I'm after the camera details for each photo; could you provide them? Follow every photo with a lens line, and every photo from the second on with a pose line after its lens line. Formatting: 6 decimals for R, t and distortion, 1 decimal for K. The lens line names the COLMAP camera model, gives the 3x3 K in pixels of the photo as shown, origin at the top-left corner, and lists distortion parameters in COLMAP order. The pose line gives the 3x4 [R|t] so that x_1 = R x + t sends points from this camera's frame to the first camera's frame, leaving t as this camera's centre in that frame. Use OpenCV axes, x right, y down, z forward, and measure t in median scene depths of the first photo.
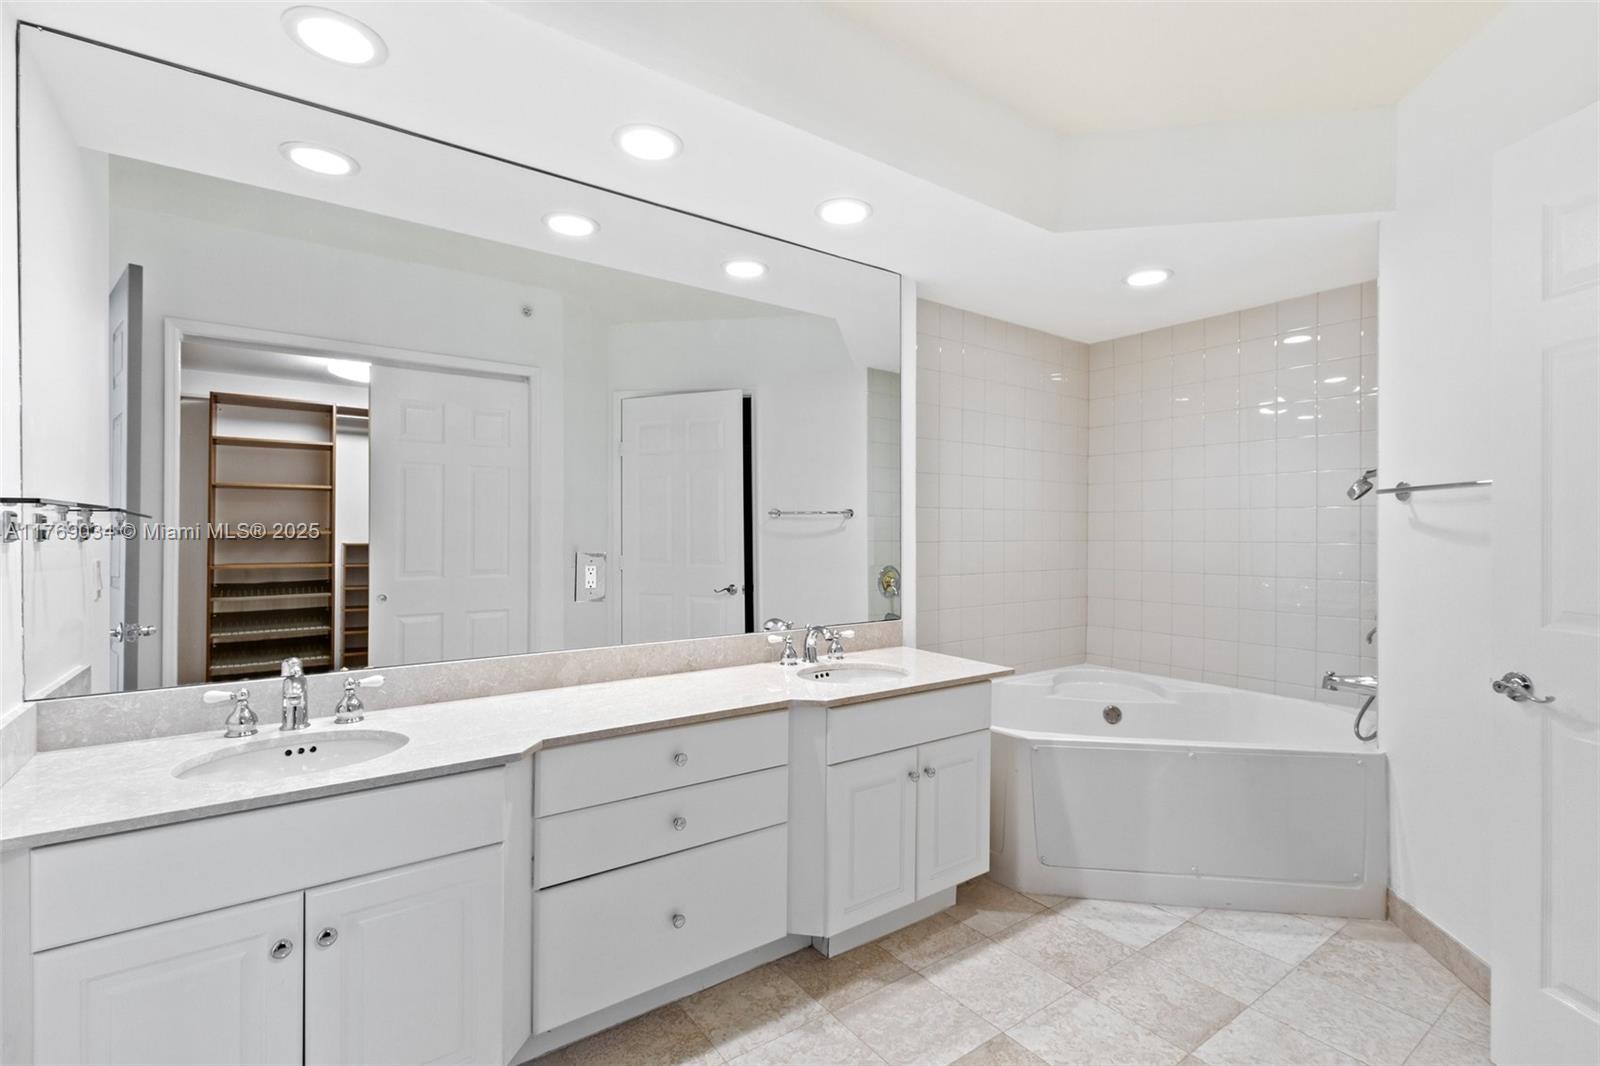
lens RADIAL K [[736.8, 0, 795.9], [0, 736.8, 528.1], [0, 0, 1]] dist [0.002234, 0.000701]
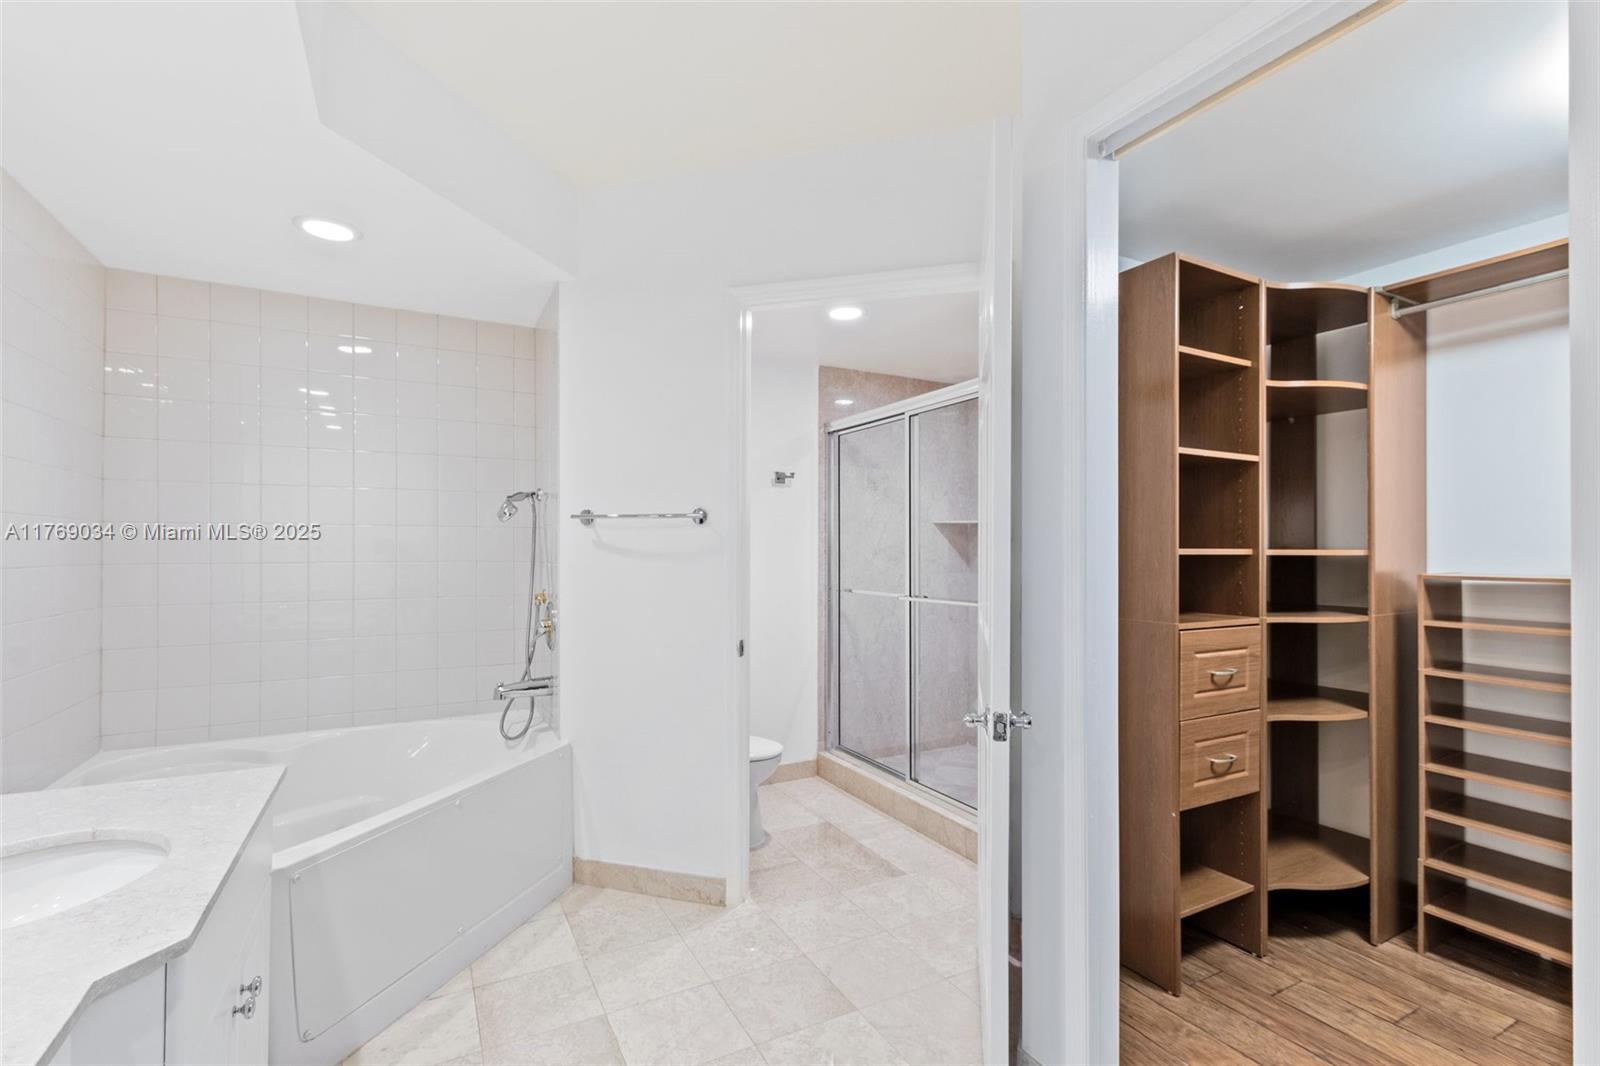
lens RADIAL K [[736.8, 0, 798.1], [0, 736.8, 545.7], [0, 0, 1]] dist [0.002234, 0.000701]
pose [[0.119226, 0.001814, 0.992865, -0.315358], [-0.005241, 0.999986, -0.001198, -0.004278], [-0.992853, -0.005061, 0.119234, 0.514002]]
